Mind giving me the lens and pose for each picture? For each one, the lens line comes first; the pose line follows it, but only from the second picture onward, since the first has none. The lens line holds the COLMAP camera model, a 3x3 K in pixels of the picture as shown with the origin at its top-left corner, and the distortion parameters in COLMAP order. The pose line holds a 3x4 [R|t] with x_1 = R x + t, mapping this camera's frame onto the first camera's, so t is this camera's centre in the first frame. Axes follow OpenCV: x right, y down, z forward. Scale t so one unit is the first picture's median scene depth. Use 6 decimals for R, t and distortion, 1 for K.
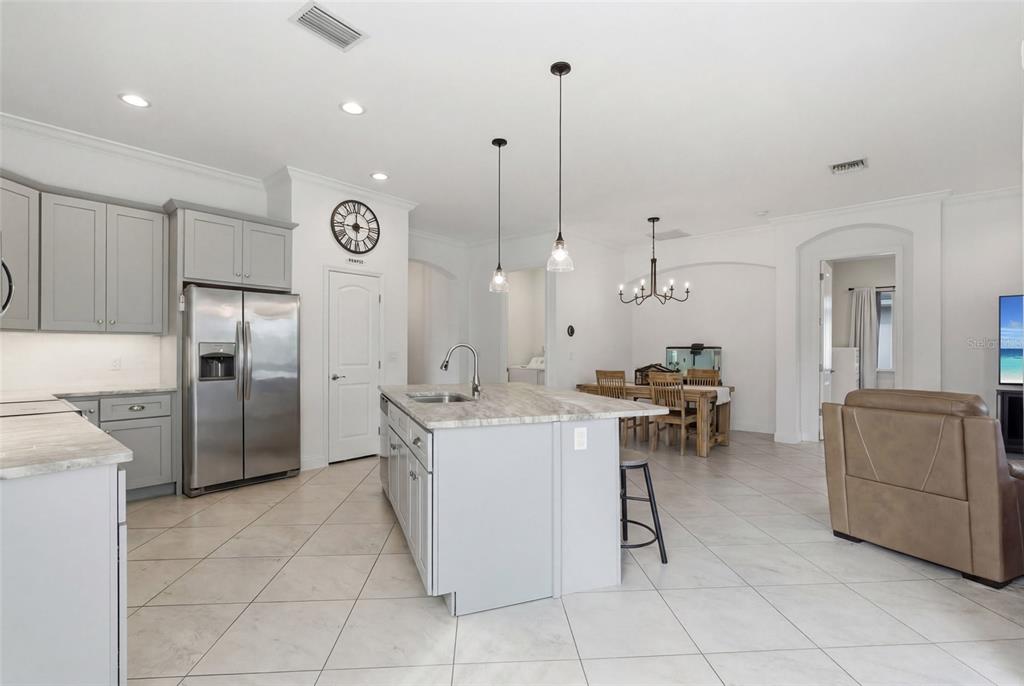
lens RADIAL K [[470.0, 0, 517.9], [0, 470.0, 349.8], [0, 0, 1]] dist [-0.004969, 0.000664]
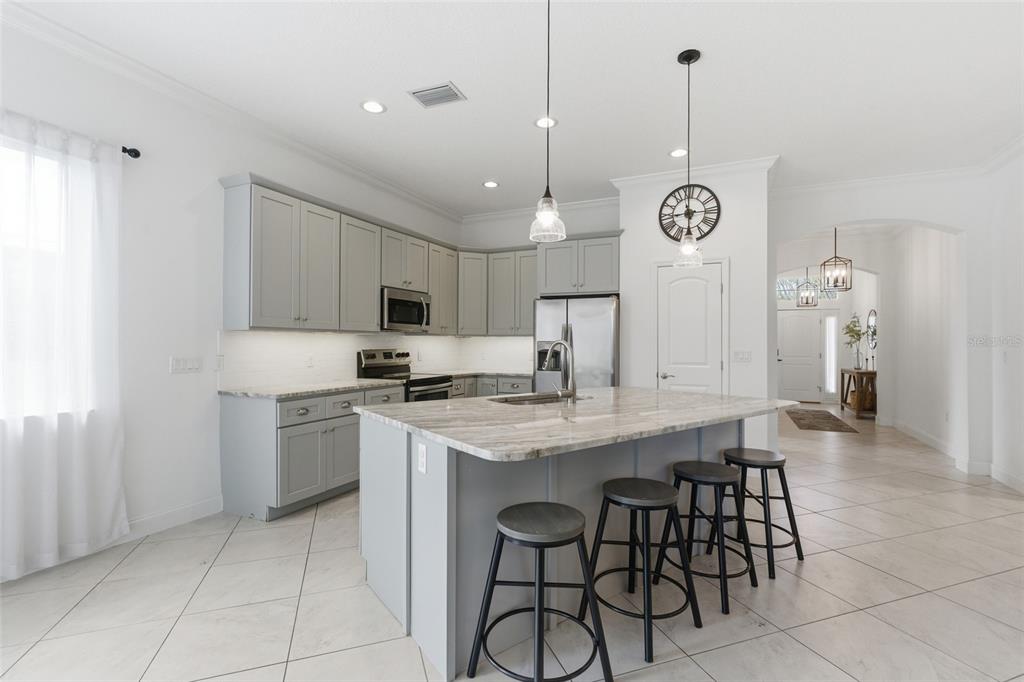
lens RADIAL K [[466.6, 0, 516.3], [0, 466.6, 339.2], [0, 0, 1]] dist [-0.002672, 0.000014]
pose [[0.271125, -0.012406, -0.962464, 0.445768], [-0.005349, 0.999882, -0.014395, -0.001357], [0.962529, 0.009051, 0.271027, 0.441976]]
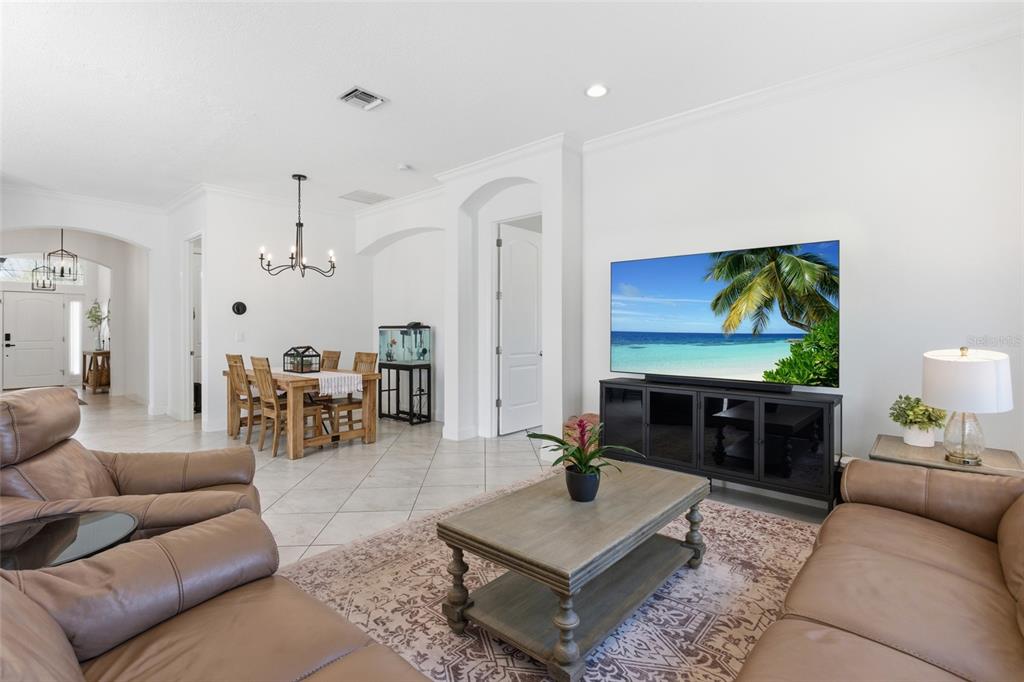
lens RADIAL K [[479.9, 0, 519.1], [0, 479.9, 326.9], [0, 0, 1]] dist [0.000034, 0.000238]
pose [[0.999970, -0.006806, -0.003696, 0.861158], [0.006792, 0.999971, -0.003545, 0.000520], [0.003720, 0.003520, 0.999987, 0.164434]]
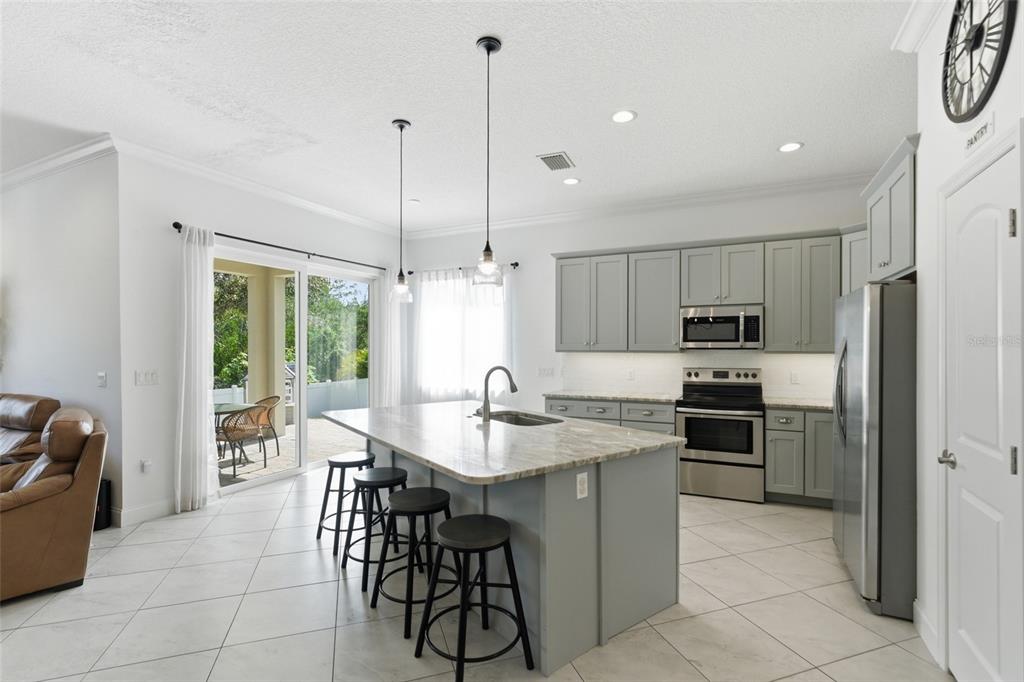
lens RADIAL K [[470.0, 0, 517.9], [0, 470.0, 347.8], [0, 0, 1]] dist [-0.004969, 0.000664]
pose [[-0.964982, -0.002942, -0.262301, 0.063828], [-0.004872, 0.999966, 0.006707, -0.038643], [0.262272, 0.007750, -0.964963, 1.265871]]
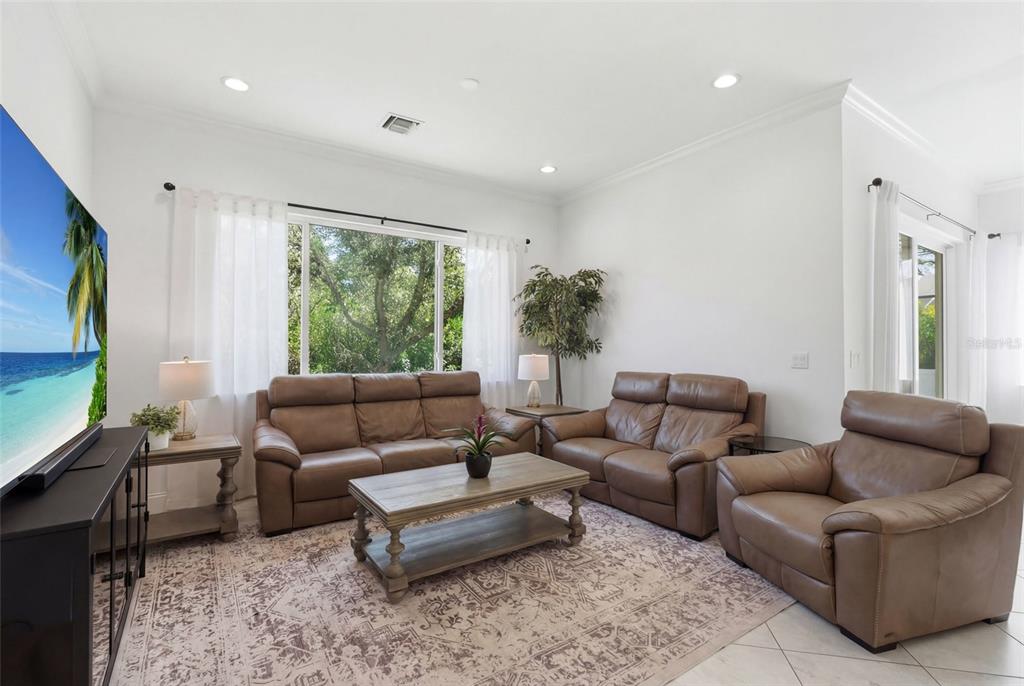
lens RADIAL K [[466.6, 0, 516.3], [0, 466.6, 341.2], [0, 0, 1]] dist [-0.002672, 0.000014]
pose [[-0.967879, -0.009149, 0.251251, 0.736402], [-0.010518, 0.999936, -0.004105, -0.000639], [-0.251197, -0.006616, -0.967913, 1.128775]]
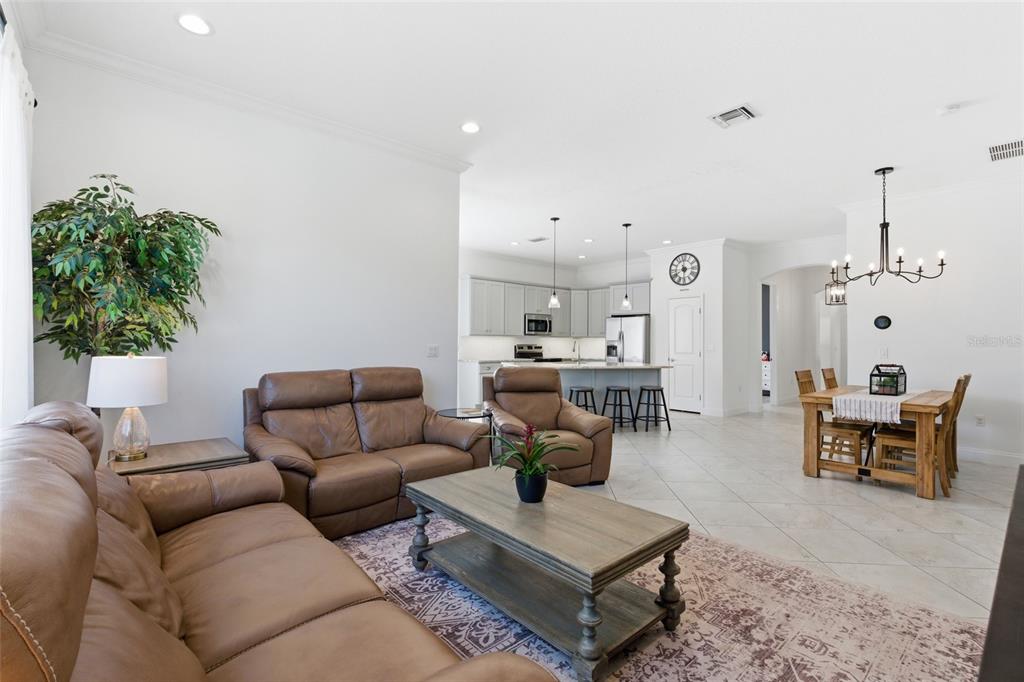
lens RADIAL K [[466.4, 0, 514.4], [0, 466.4, 334.4], [0, 0, 1]] dist [0.000700, 0.000802]
pose [[-0.135313, -0.021591, -0.990568, 1.372712], [-0.010829, 0.999735, -0.020312, 0.005680], [0.990744, 0.007978, -0.135511, 0.649391]]
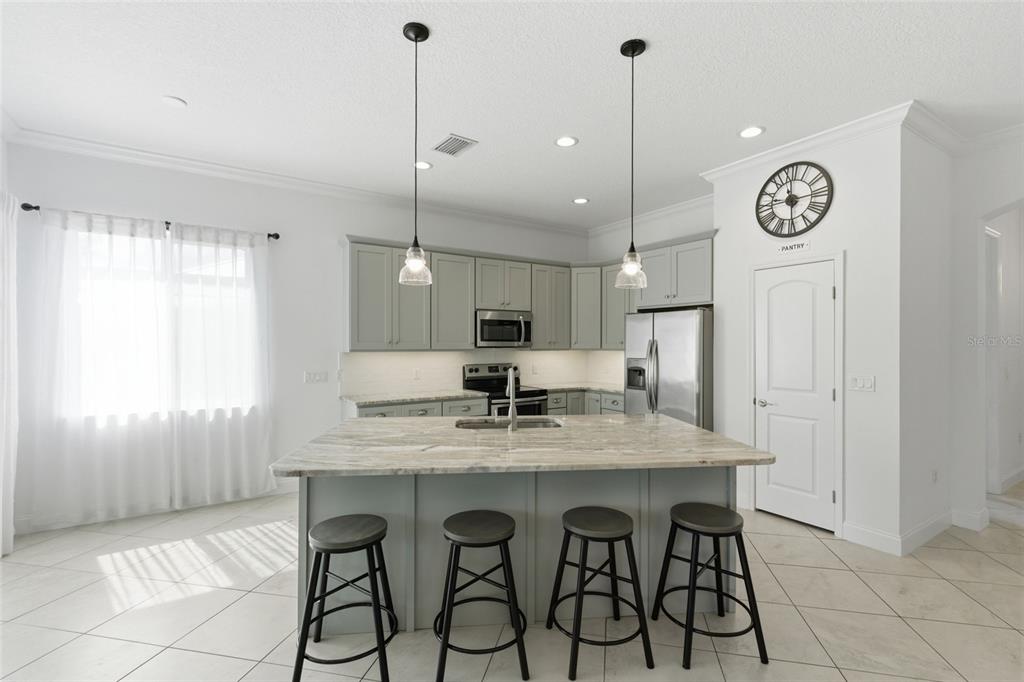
lens RADIAL K [[465.3, 0, 515.3], [0, 465.3, 345.9], [0, 0, 1]] dist [-0.002190, 0.000921]
pose [[-0.276112, -0.000886, -0.961125, 0.470994], [-0.004047, 0.999992, 0.000241, -0.035882], [0.961117, 0.003956, -0.276113, 0.806410]]
